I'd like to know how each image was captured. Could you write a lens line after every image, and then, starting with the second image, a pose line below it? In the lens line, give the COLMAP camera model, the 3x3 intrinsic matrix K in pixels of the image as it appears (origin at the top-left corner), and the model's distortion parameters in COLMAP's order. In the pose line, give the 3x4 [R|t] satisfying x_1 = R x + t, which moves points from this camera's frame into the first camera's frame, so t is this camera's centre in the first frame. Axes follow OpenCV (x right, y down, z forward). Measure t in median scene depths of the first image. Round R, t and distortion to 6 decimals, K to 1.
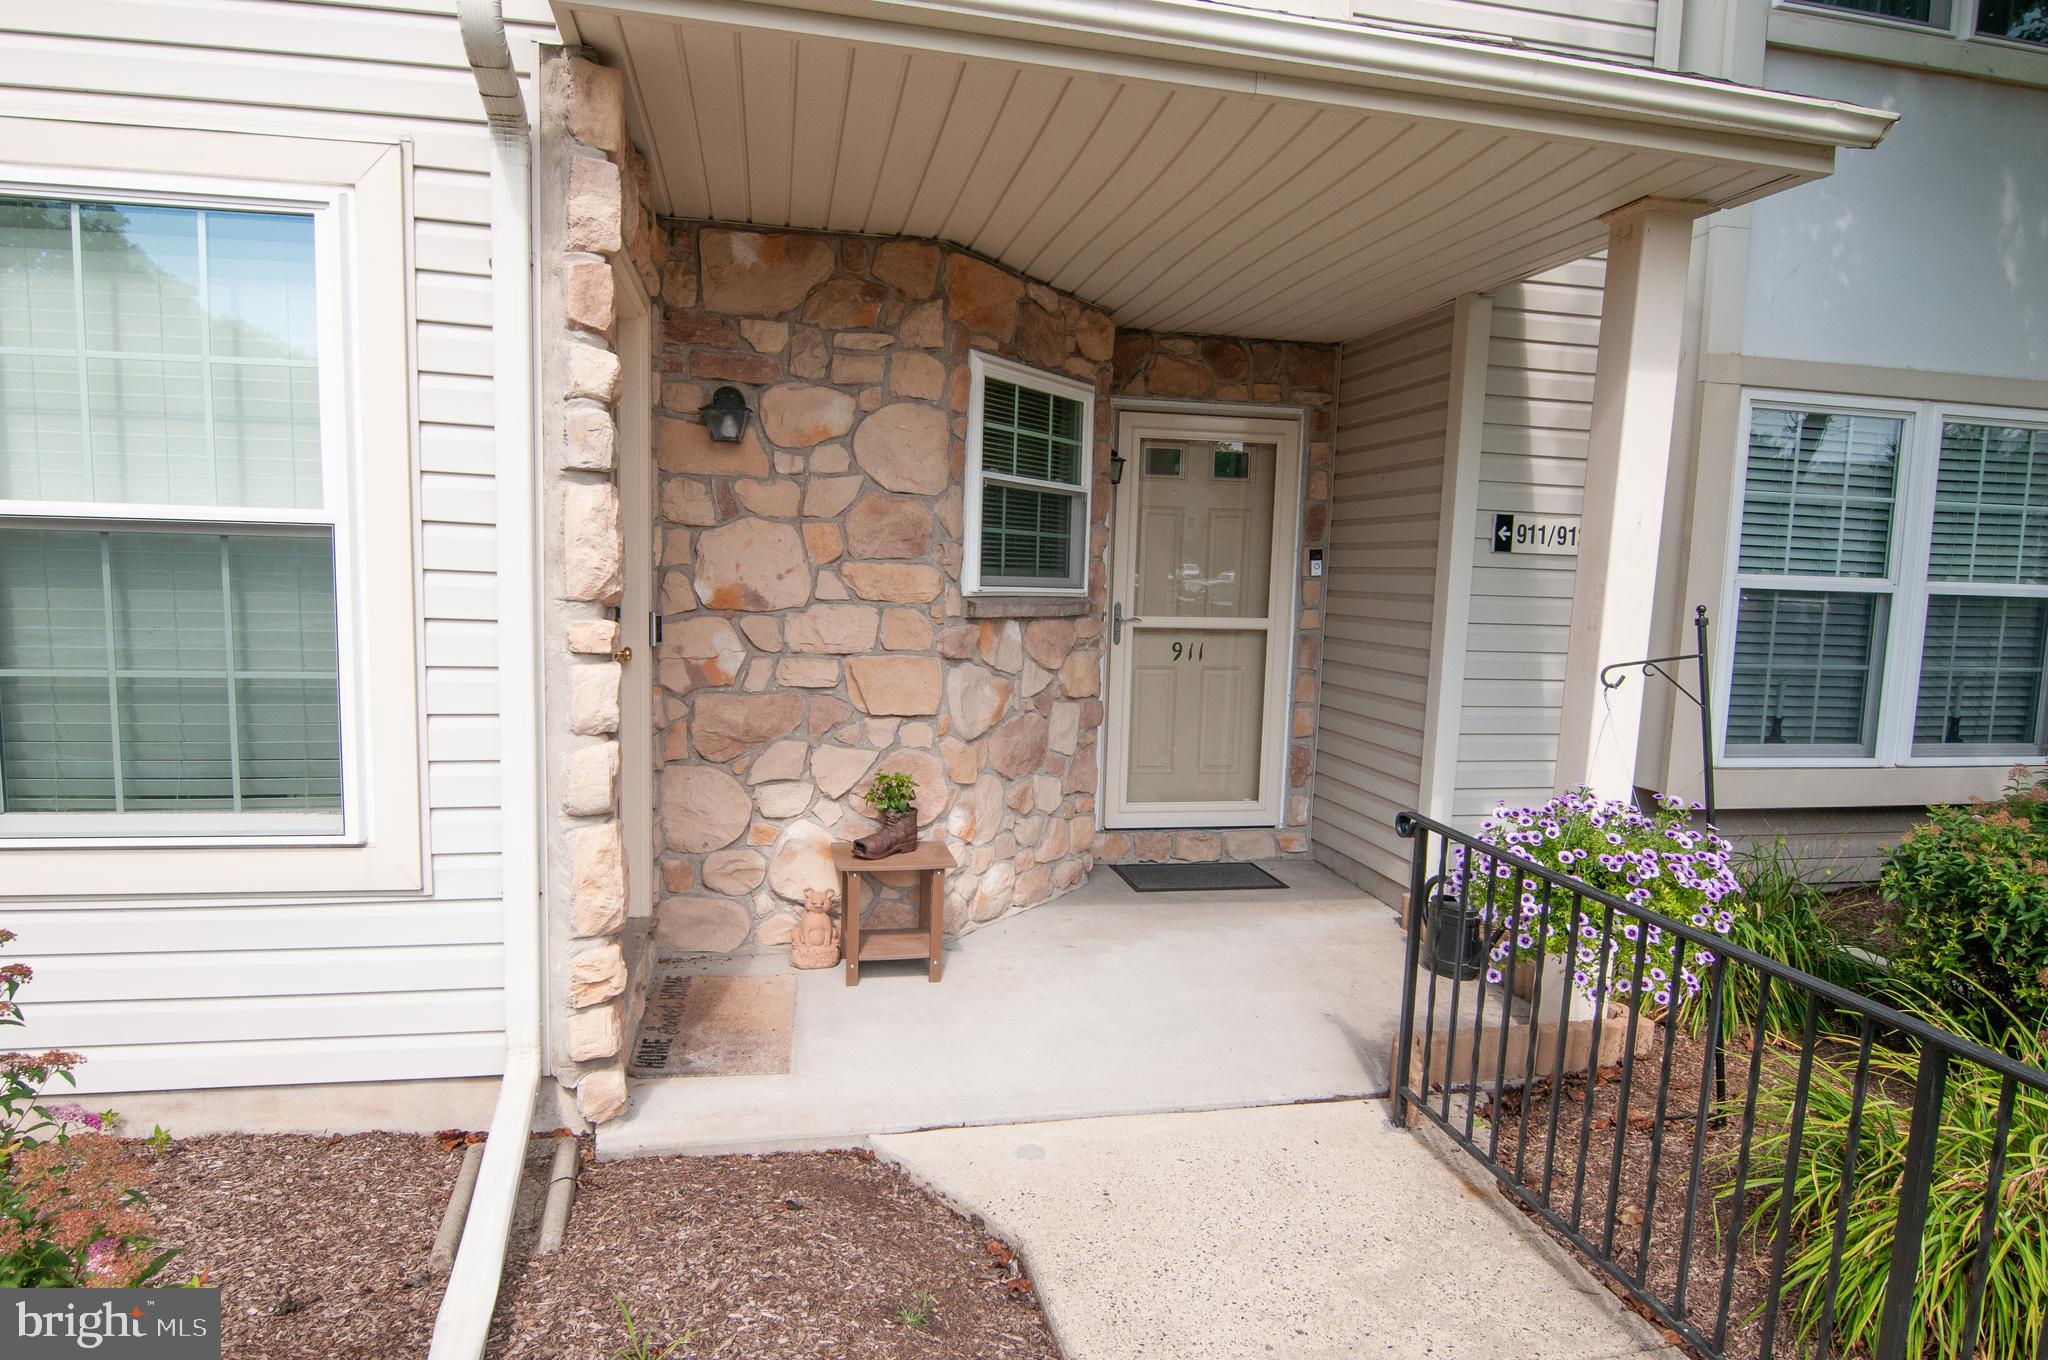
lens RADIAL K [[1196.2, 0, 1025.2], [0, 1196.2, 716.9], [0, 0, 1]] dist [-0.015034, -0.001892]
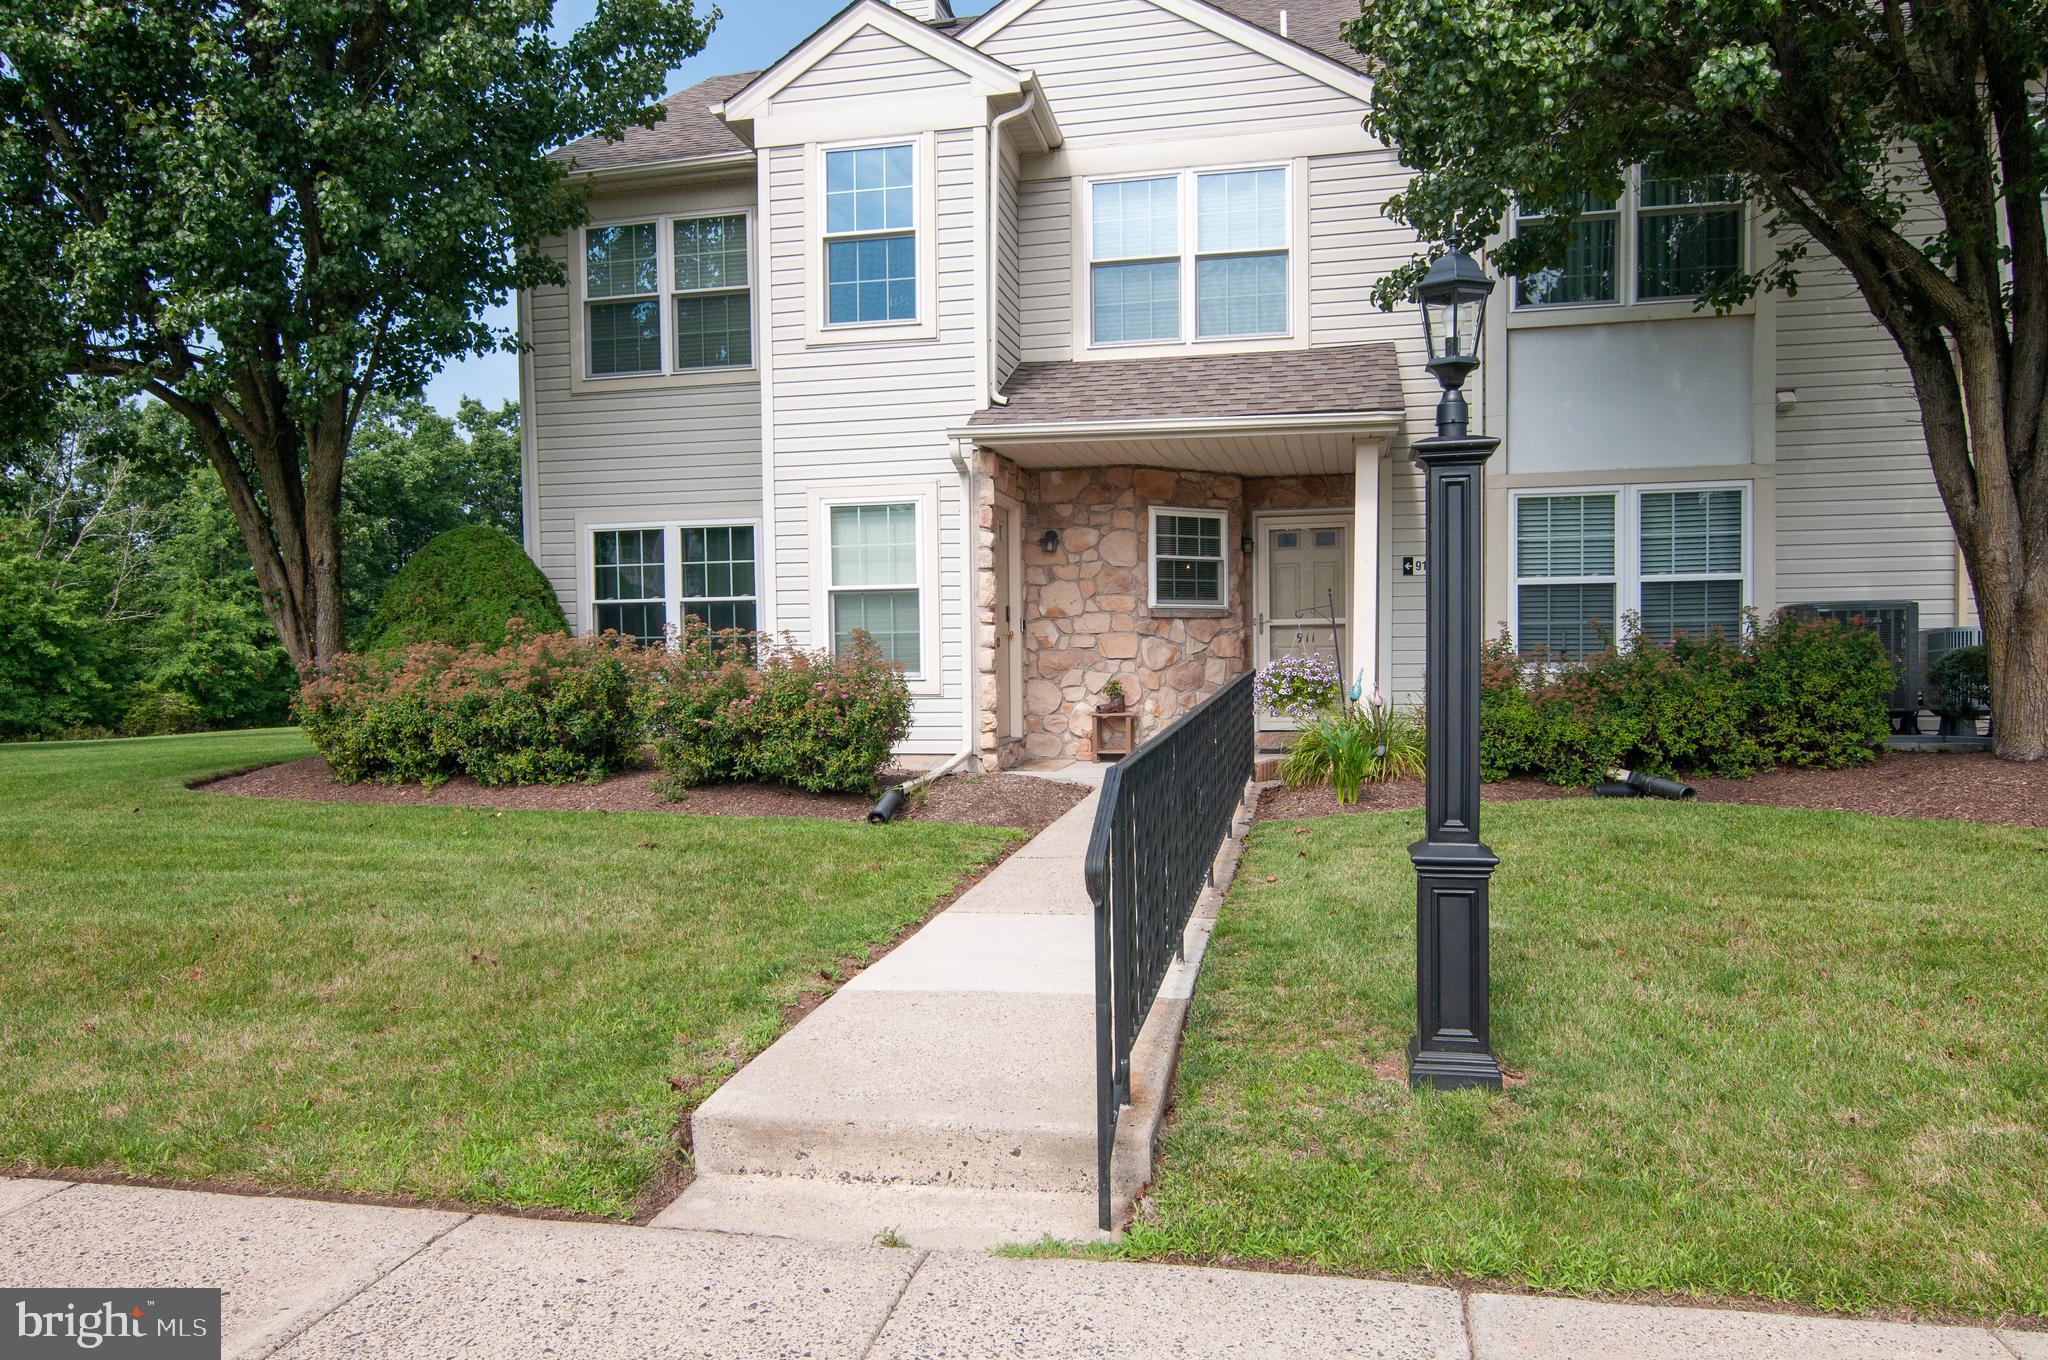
lens RADIAL K [[1399.4, 0, 1027.4], [0, 1399.4, 707.9], [0, 0, 1]] dist [-0.003339, -0.006232]
pose [[0.914312, -0.025431, -0.404212, 0.874098], [-0.007660, 0.996762, -0.080038, 0.330331], [0.404939, 0.076276, 0.911157, -1.659807]]
